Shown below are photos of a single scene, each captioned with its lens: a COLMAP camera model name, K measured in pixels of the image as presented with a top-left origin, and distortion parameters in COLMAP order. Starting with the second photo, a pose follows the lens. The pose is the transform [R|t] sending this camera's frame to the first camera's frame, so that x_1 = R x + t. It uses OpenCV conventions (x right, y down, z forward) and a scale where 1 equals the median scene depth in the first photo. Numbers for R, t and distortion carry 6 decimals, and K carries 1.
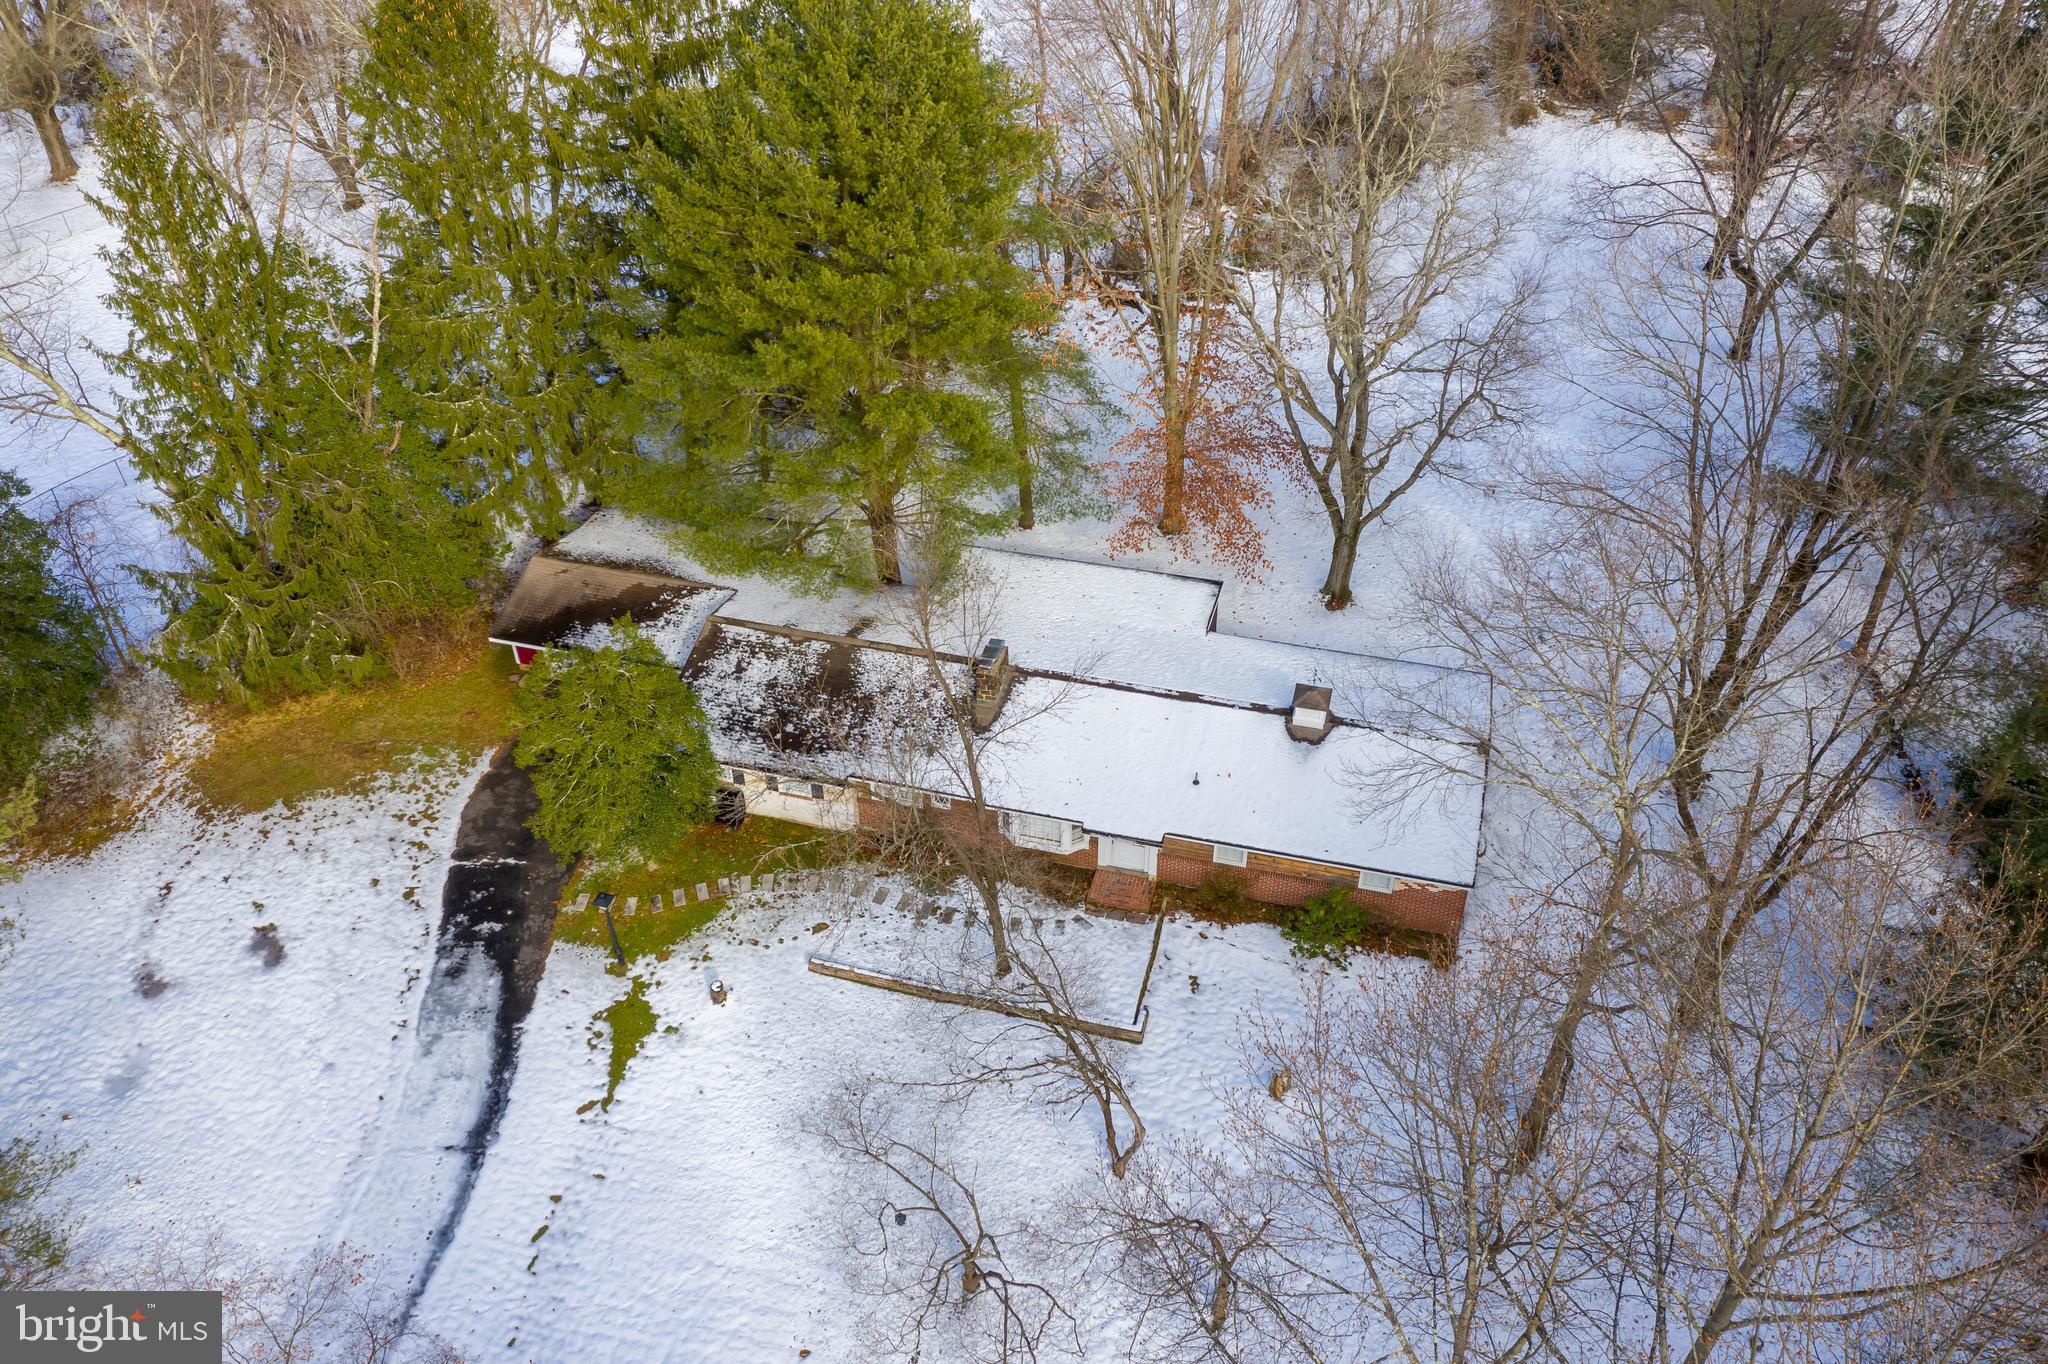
lens RADIAL K [[1635.3, 0, 1020.2], [0, 1635.3, 685.7], [0, 0, 1]] dist [-0.012565, 0.004865]
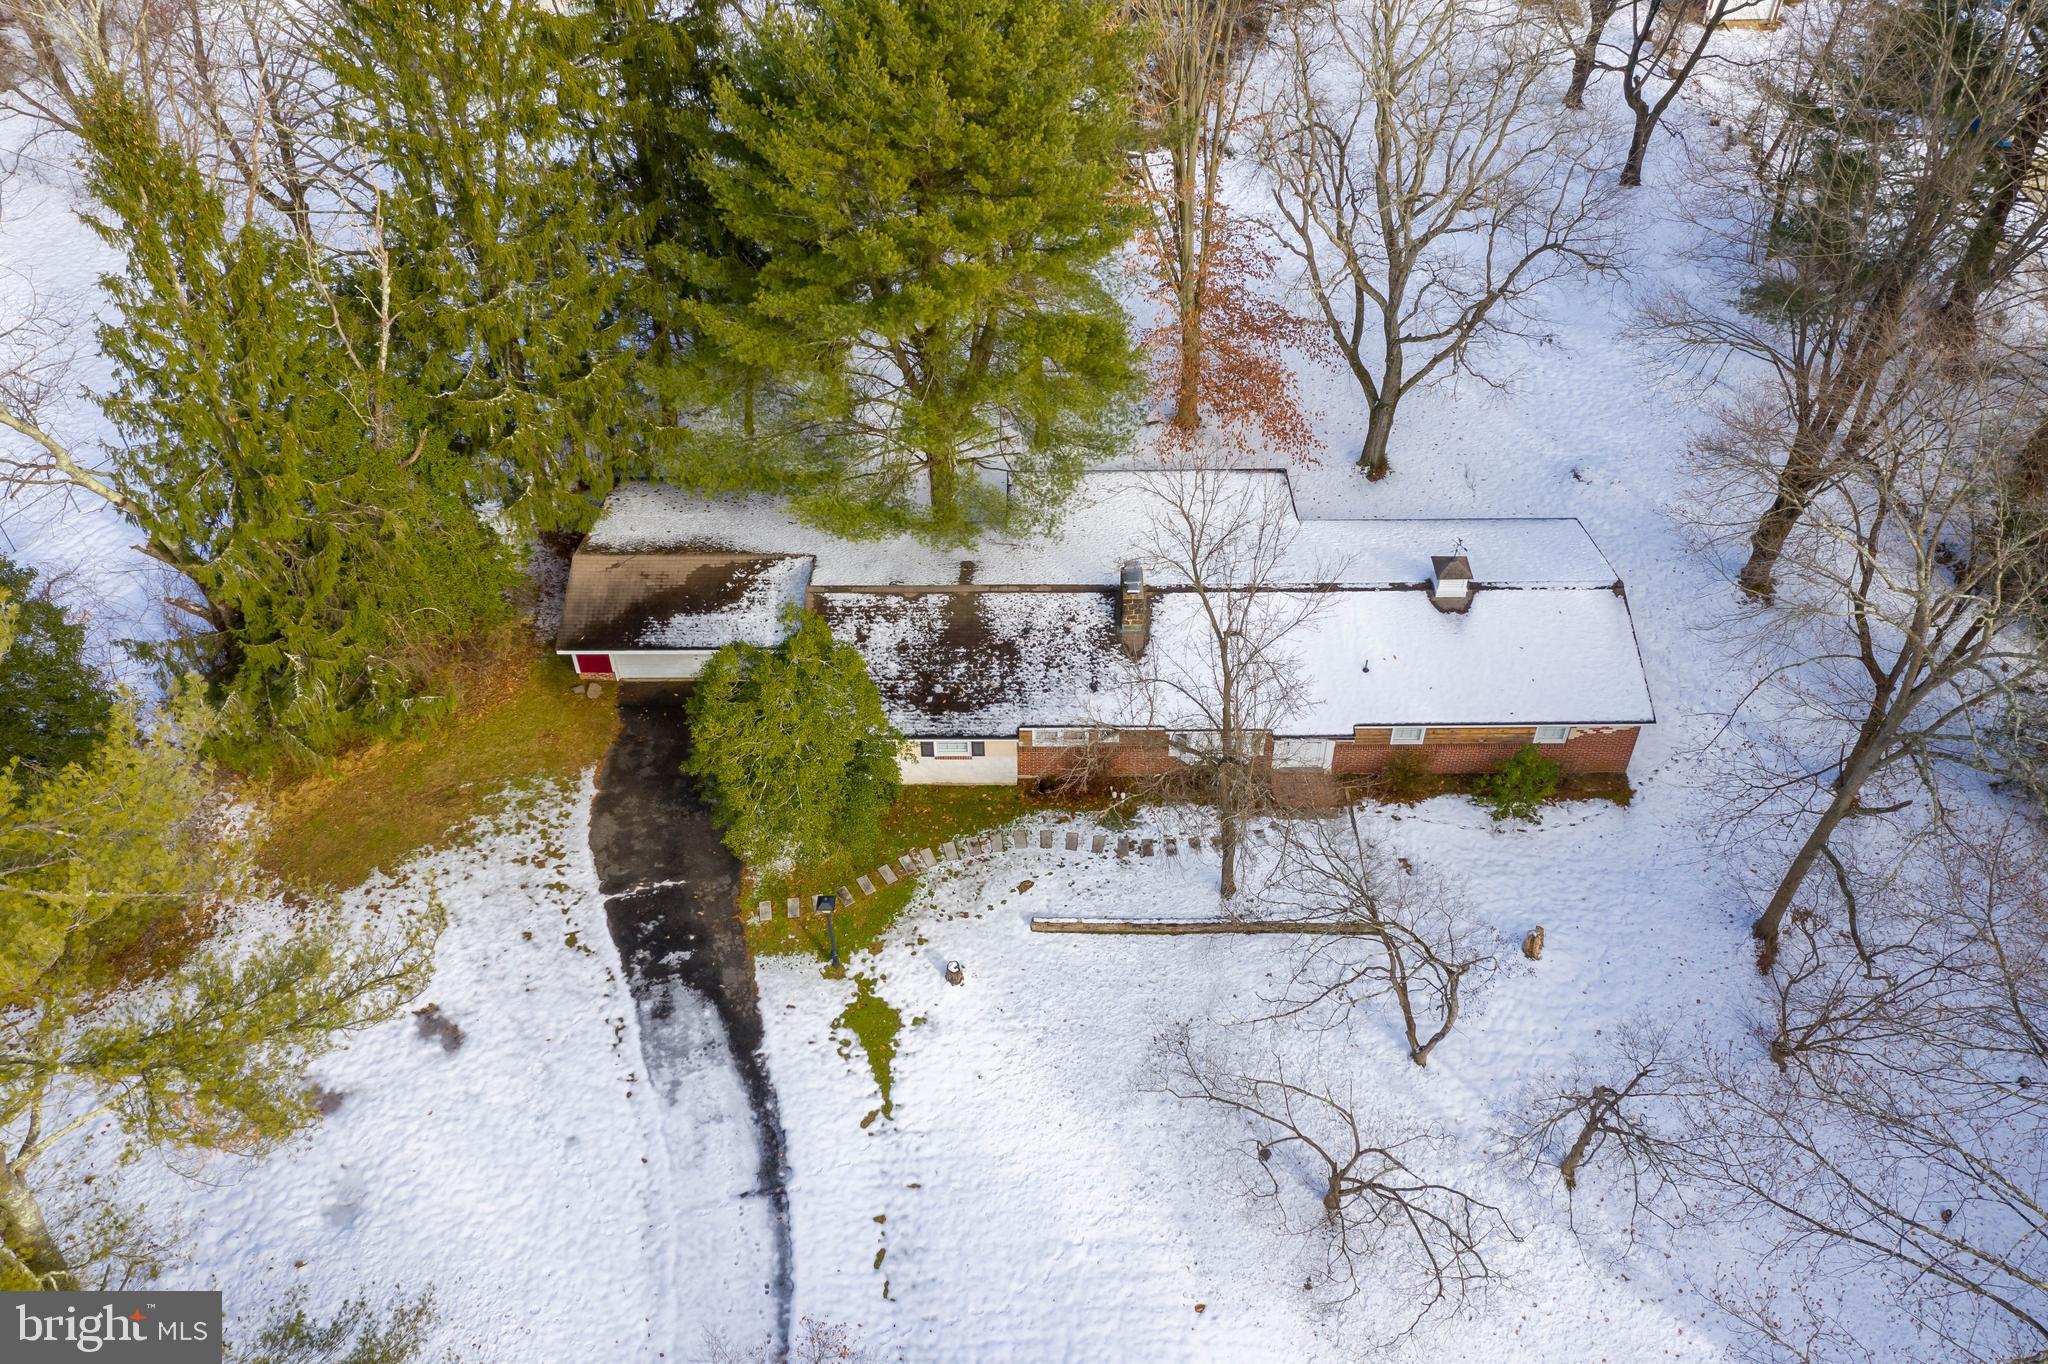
lens RADIAL K [[1635.3, 0, 1020.8], [0, 1635.3, 686.1], [0, 0, 1]] dist [-0.012565, 0.004865]
pose [[0.965661, -0.176846, 0.190325, -0.282295], [0.164604, 0.983236, 0.078440, -0.043602], [-0.201007, -0.044419, 0.978582, 0.058165]]
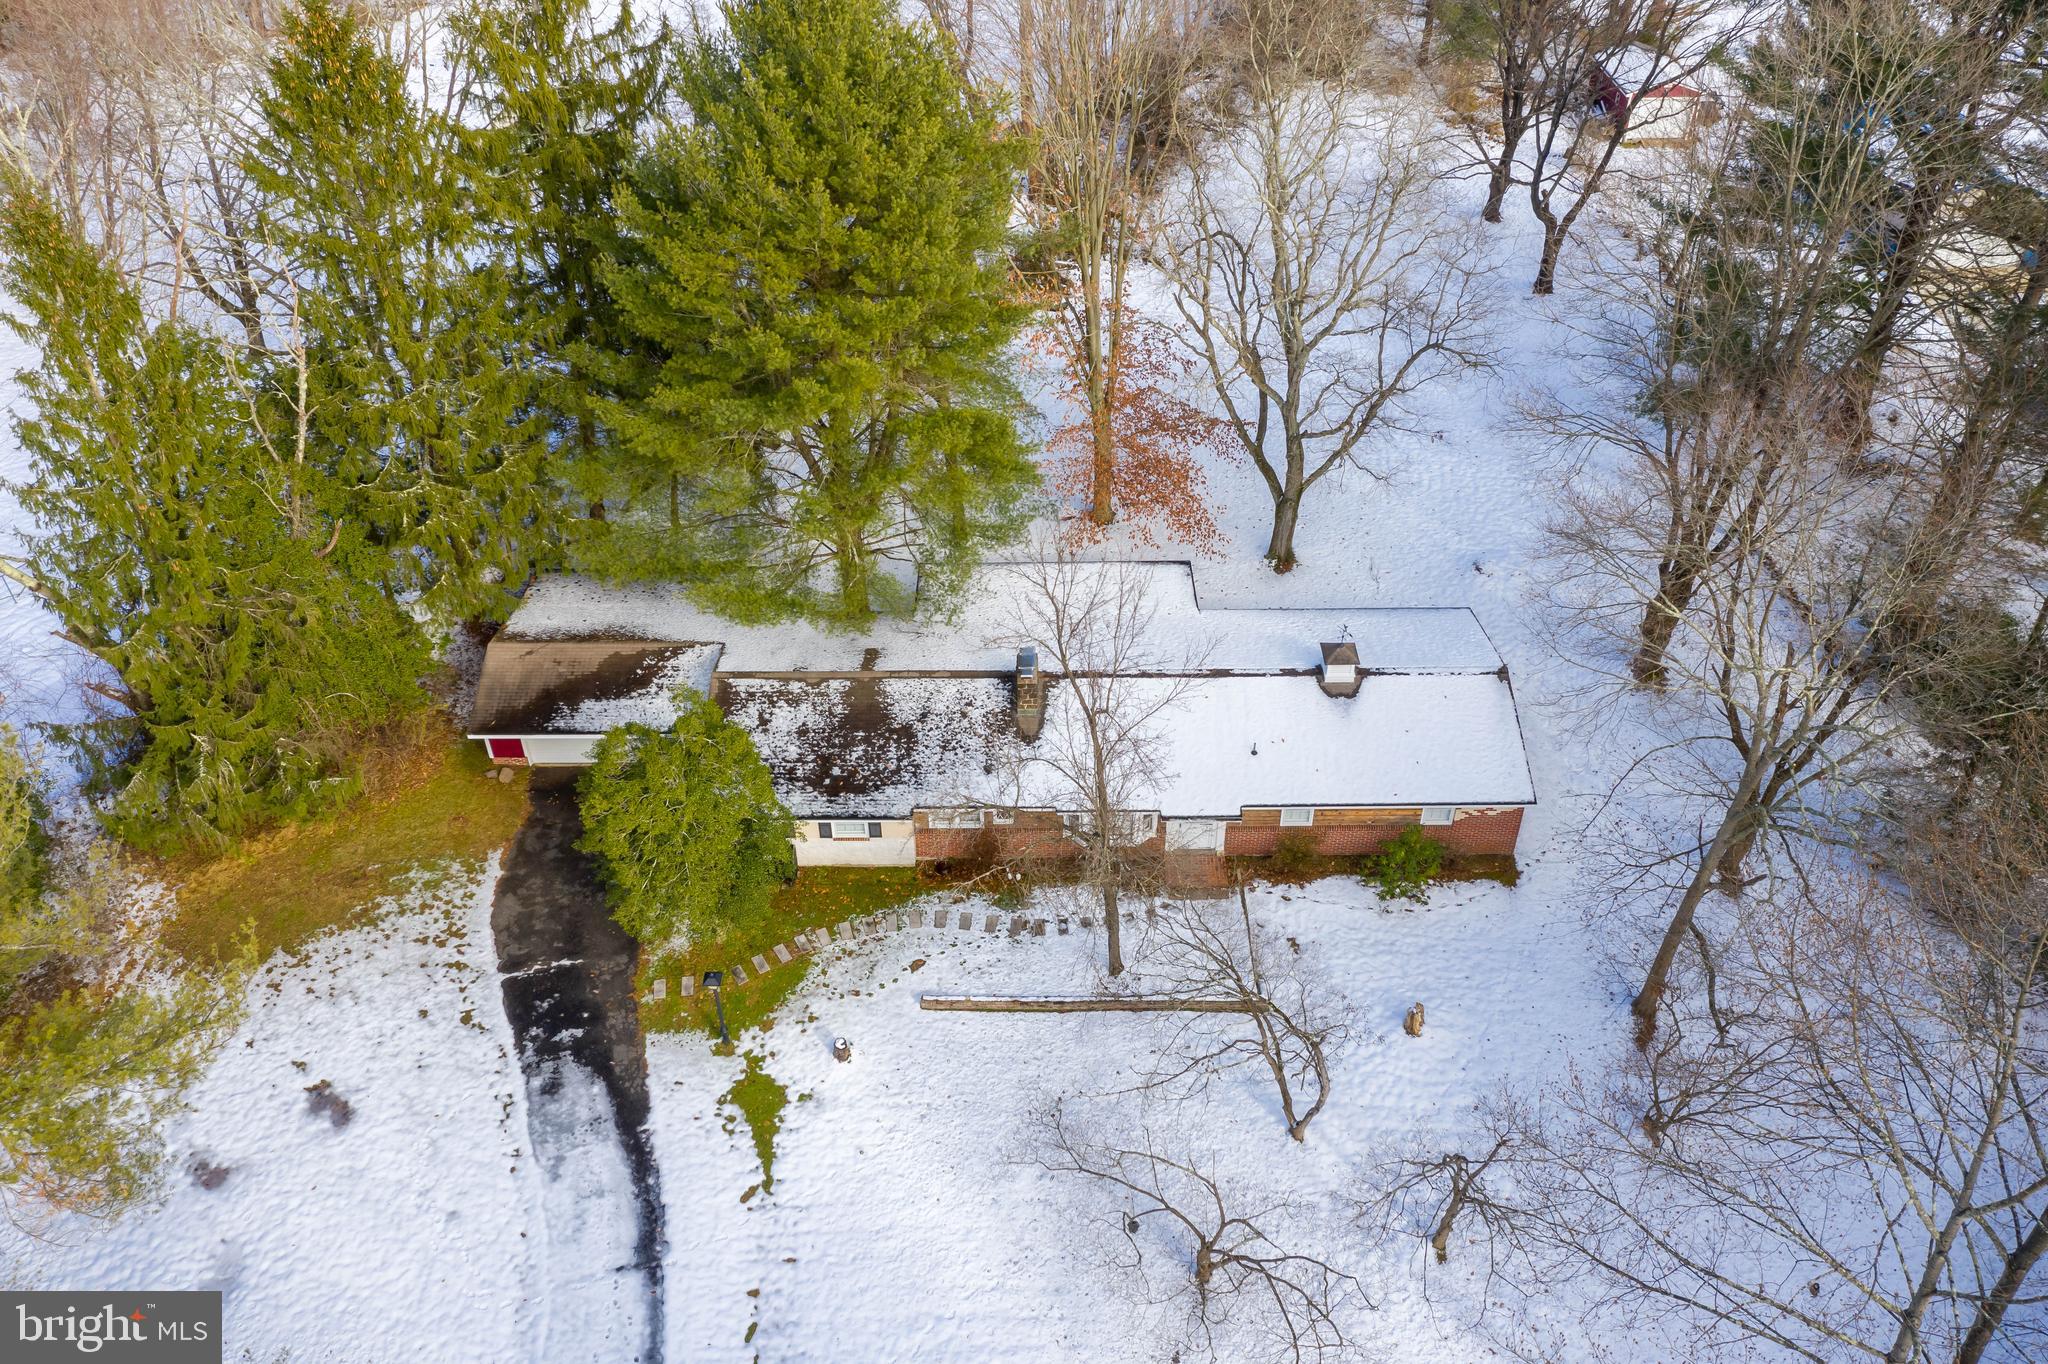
lens RADIAL K [[1635.3, 0, 1020.9], [0, 1635.3, 684.6], [0, 0, 1]] dist [-0.012565, 0.004865]
pose [[0.965249, -0.163478, 0.203885, -0.230159], [0.164676, 0.986284, 0.011194, -0.018212], [-0.202918, 0.022770, 0.978931, 0.022561]]
